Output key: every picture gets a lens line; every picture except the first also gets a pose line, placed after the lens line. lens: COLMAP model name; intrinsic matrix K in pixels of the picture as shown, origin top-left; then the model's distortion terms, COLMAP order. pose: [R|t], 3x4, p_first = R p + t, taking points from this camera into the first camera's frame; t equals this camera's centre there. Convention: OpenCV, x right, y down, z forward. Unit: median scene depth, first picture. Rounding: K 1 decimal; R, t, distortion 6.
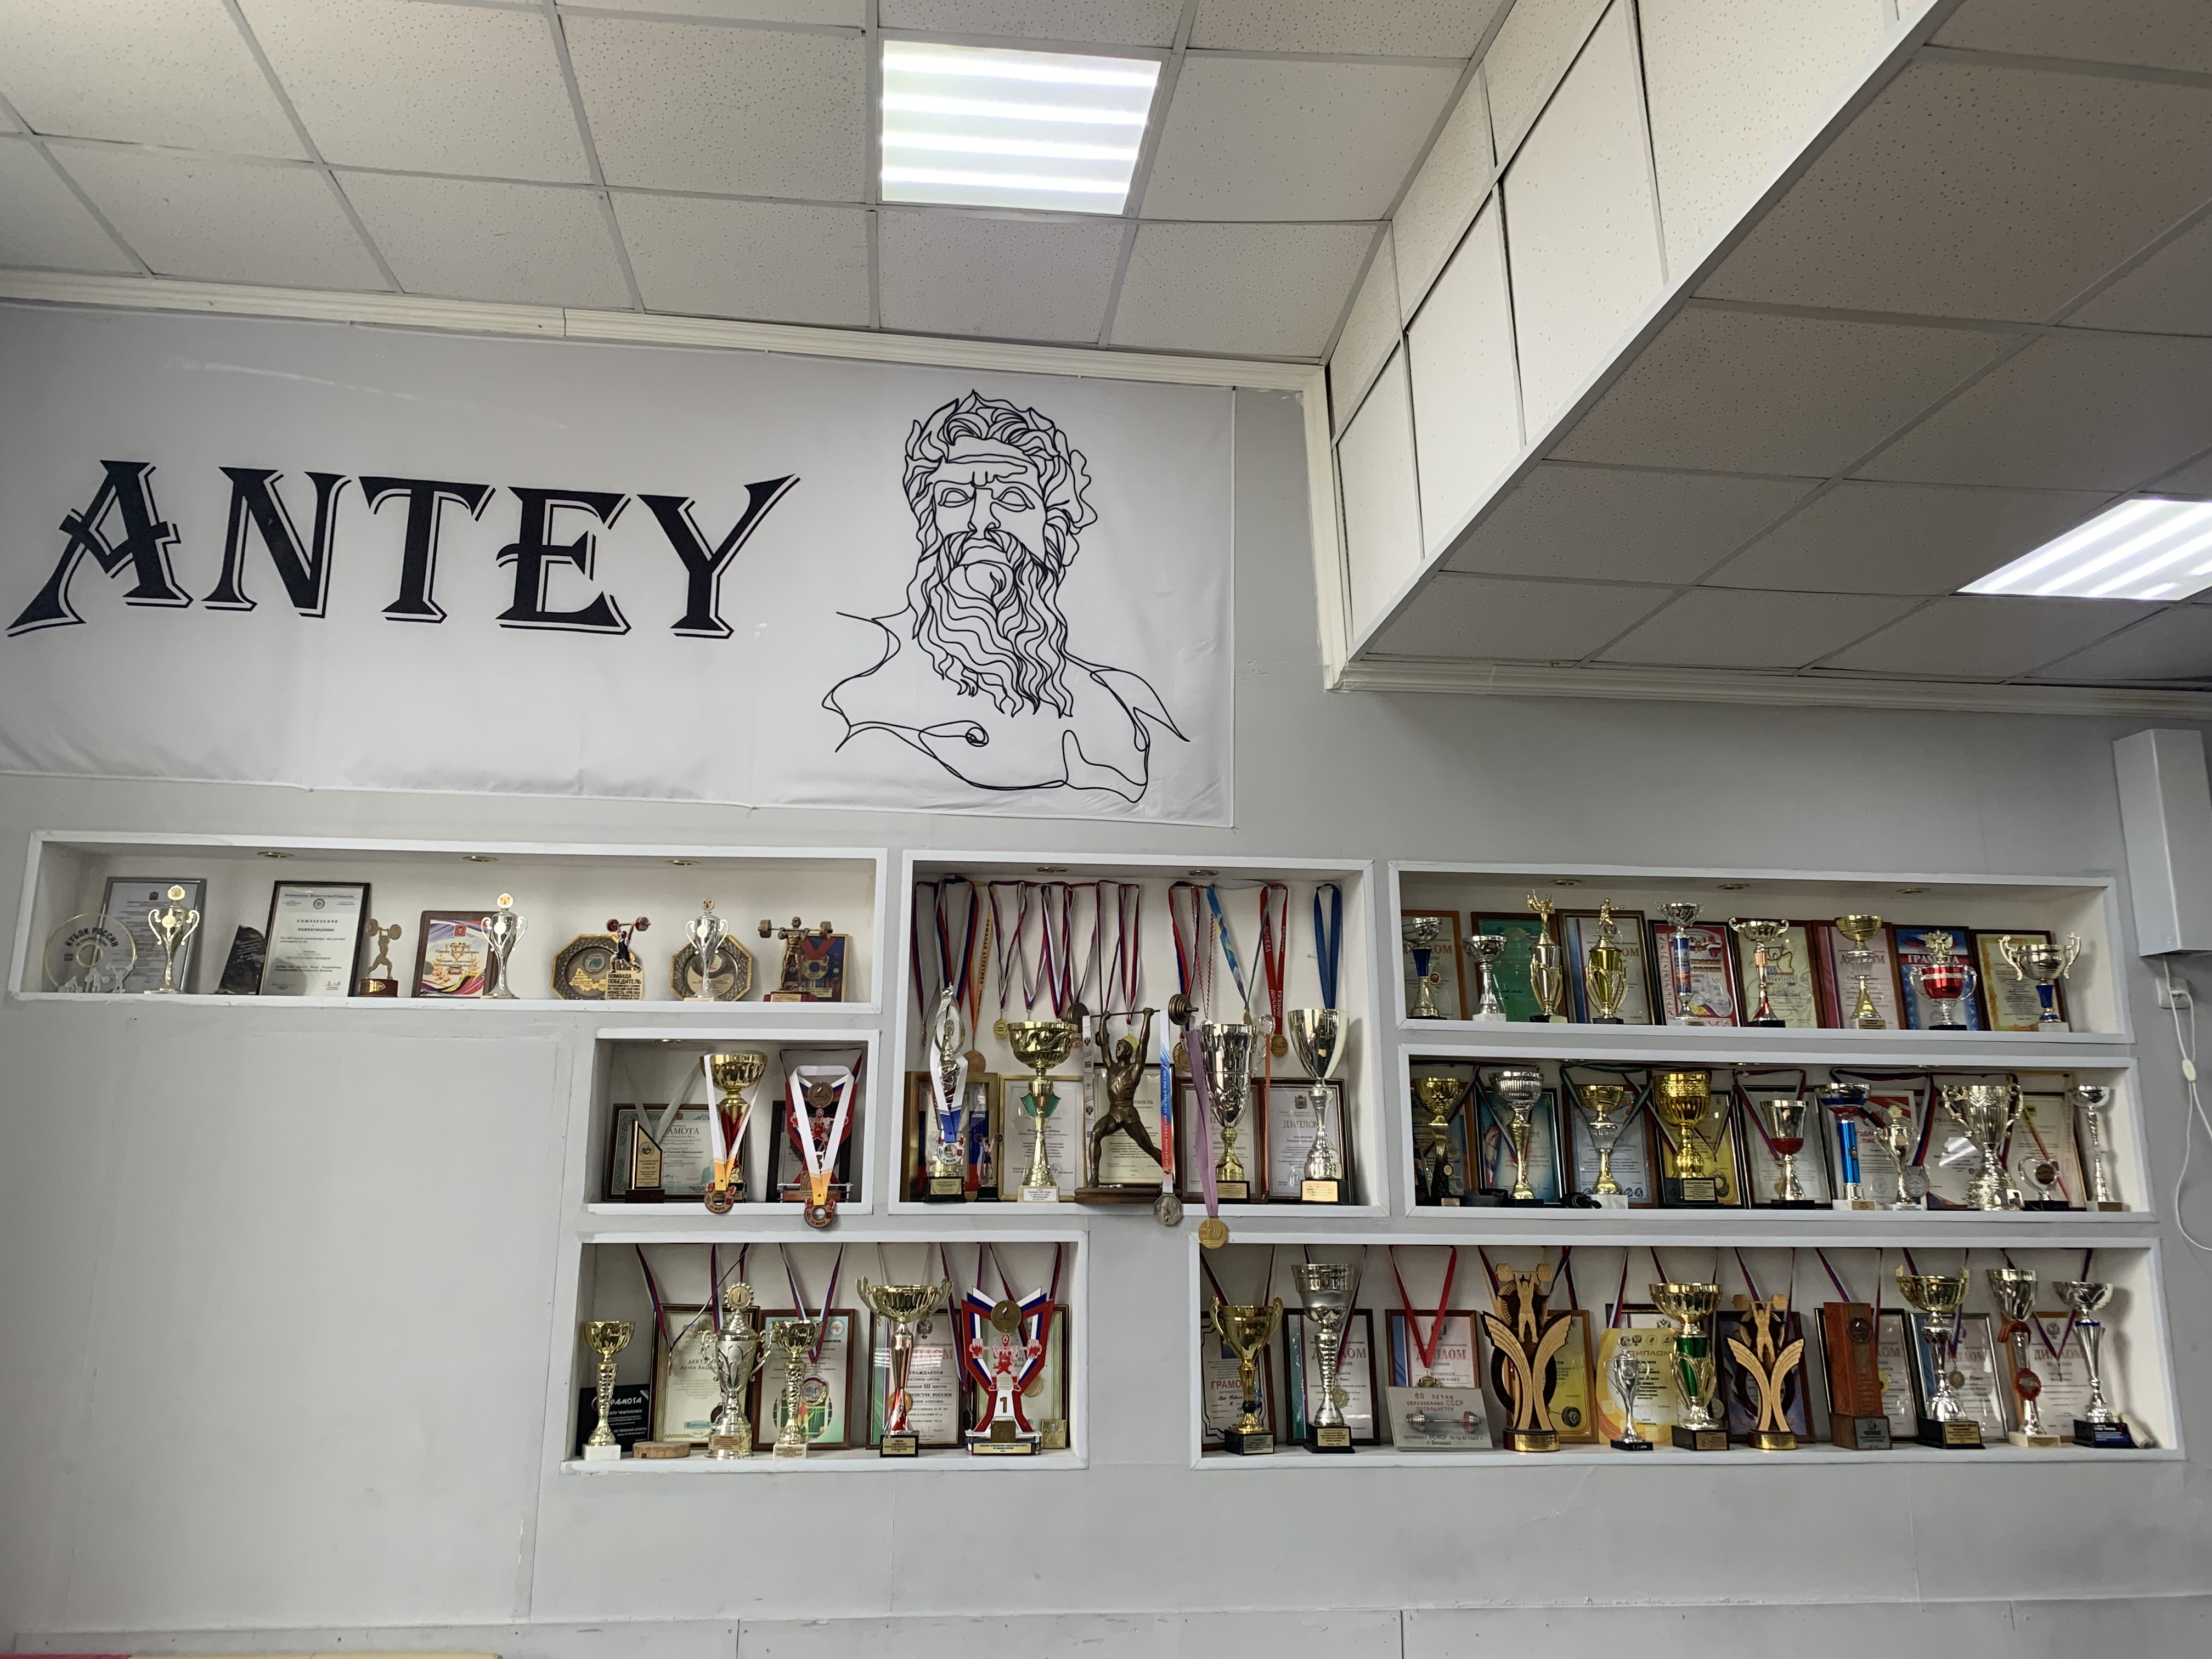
lens RADIAL K [[1645.7, 0, 1106.0], [0, 1645.7, 829.5], [0, 0, 1]] dist [0.005039, 0.003510]
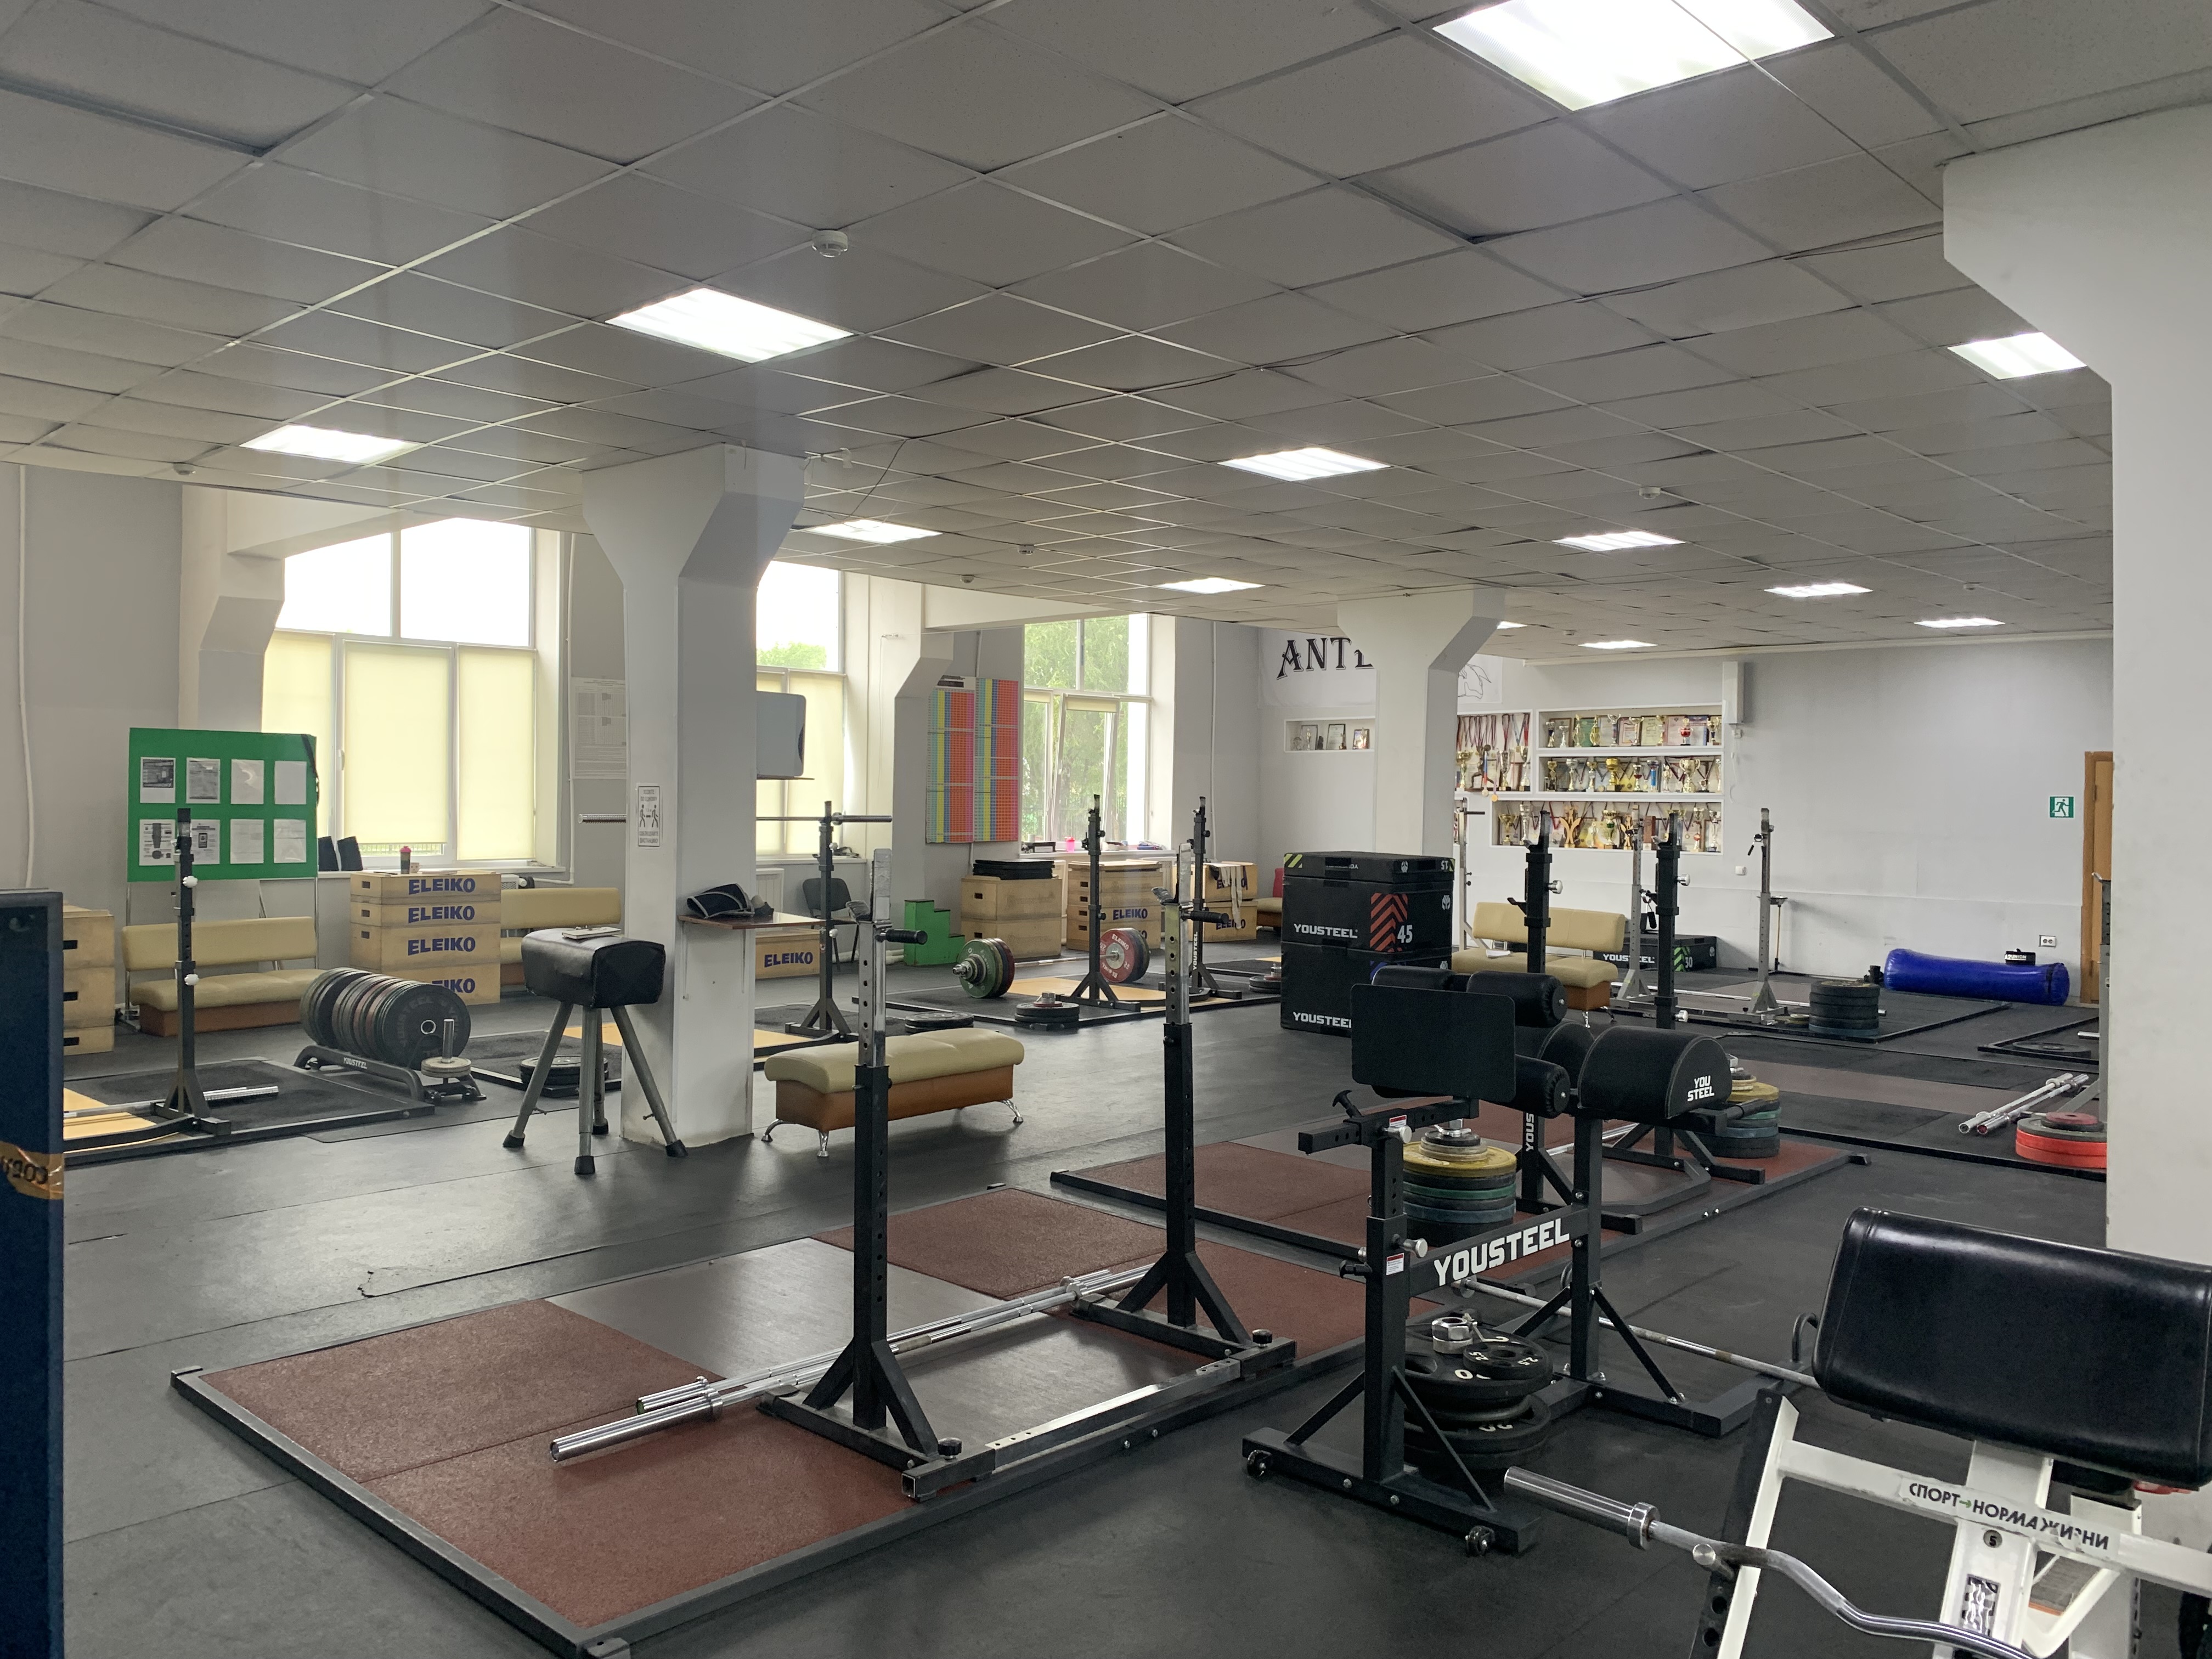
lens RADIAL K [[1645.7, 0, 1106.0], [0, 1645.7, 829.5], [0, 0, 1]] dist [0.005039, 0.003510]
pose [[0.653180, 0.013477, -0.757082, 2.660804], [0.154341, 0.976481, 0.150542, -0.485051], [0.741306, -0.215180, 0.635738, -2.534880]]
